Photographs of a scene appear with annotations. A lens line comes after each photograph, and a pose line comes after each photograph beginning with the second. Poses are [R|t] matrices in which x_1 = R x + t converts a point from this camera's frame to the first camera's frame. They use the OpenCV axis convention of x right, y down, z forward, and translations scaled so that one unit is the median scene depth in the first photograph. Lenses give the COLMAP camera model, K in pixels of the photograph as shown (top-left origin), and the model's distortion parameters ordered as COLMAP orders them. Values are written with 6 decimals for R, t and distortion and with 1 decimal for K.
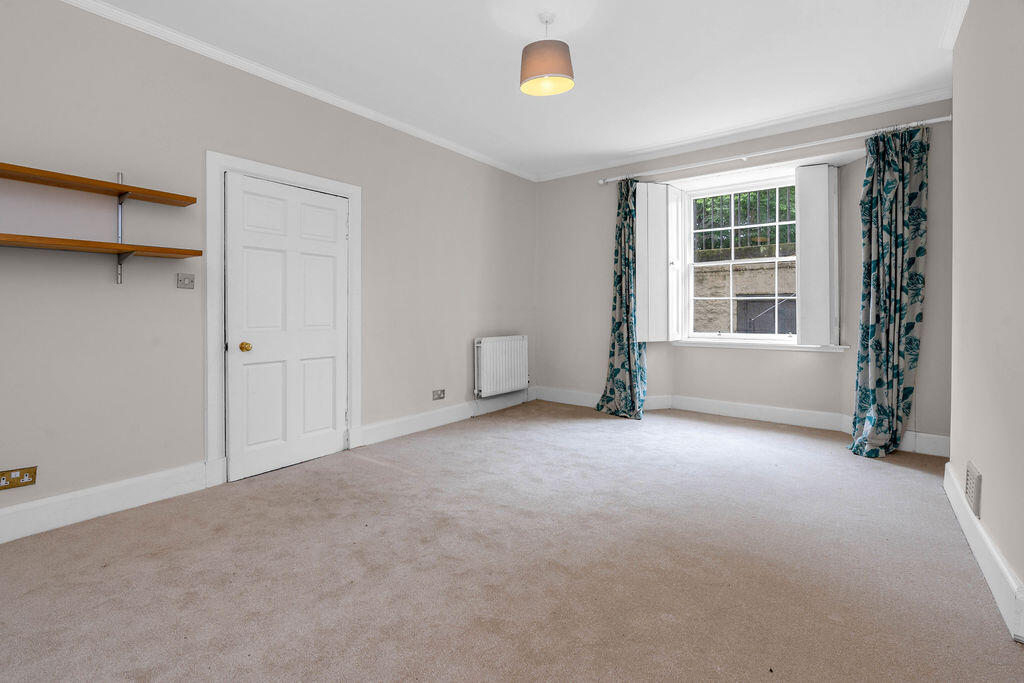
lens RADIAL K [[456.7, 0, 514.1], [0, 456.7, 305.8], [0, 0, 1]] dist [-0.000305, 0.000011]
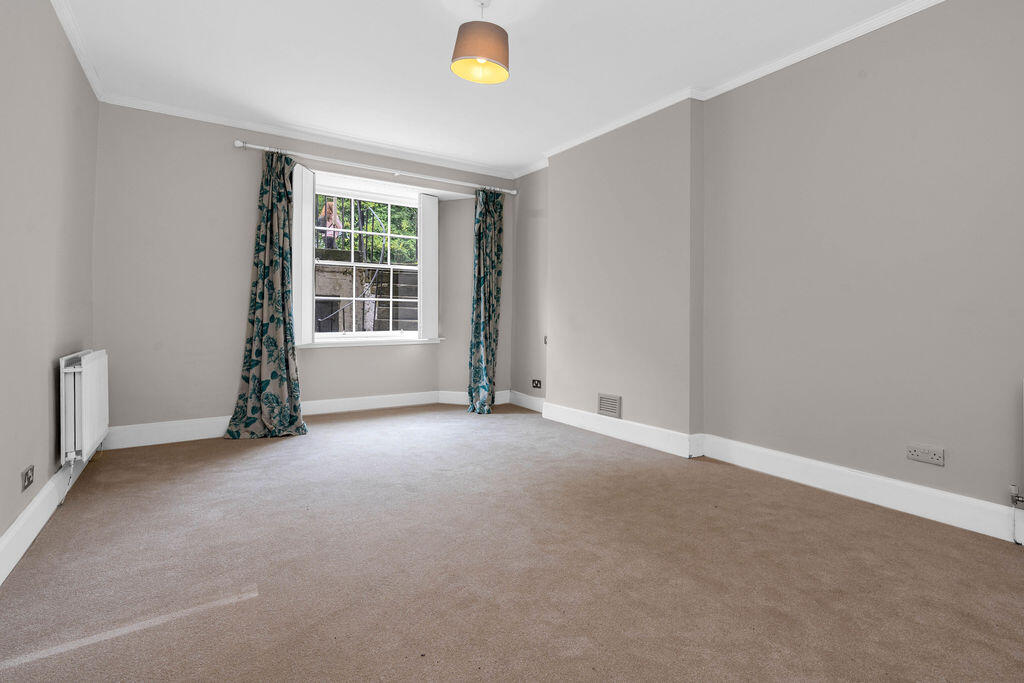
lens RADIAL K [[477.9, 0, 512.4], [0, 477.9, 298.9], [0, 0, 1]] dist [-0.000480, 0.000061]
pose [[0.338123, 0.032706, 0.940533, -0.481859], [-0.016932, 0.999446, -0.028668, 0.010422], [-0.940950, -0.006232, 0.338489, 0.329980]]
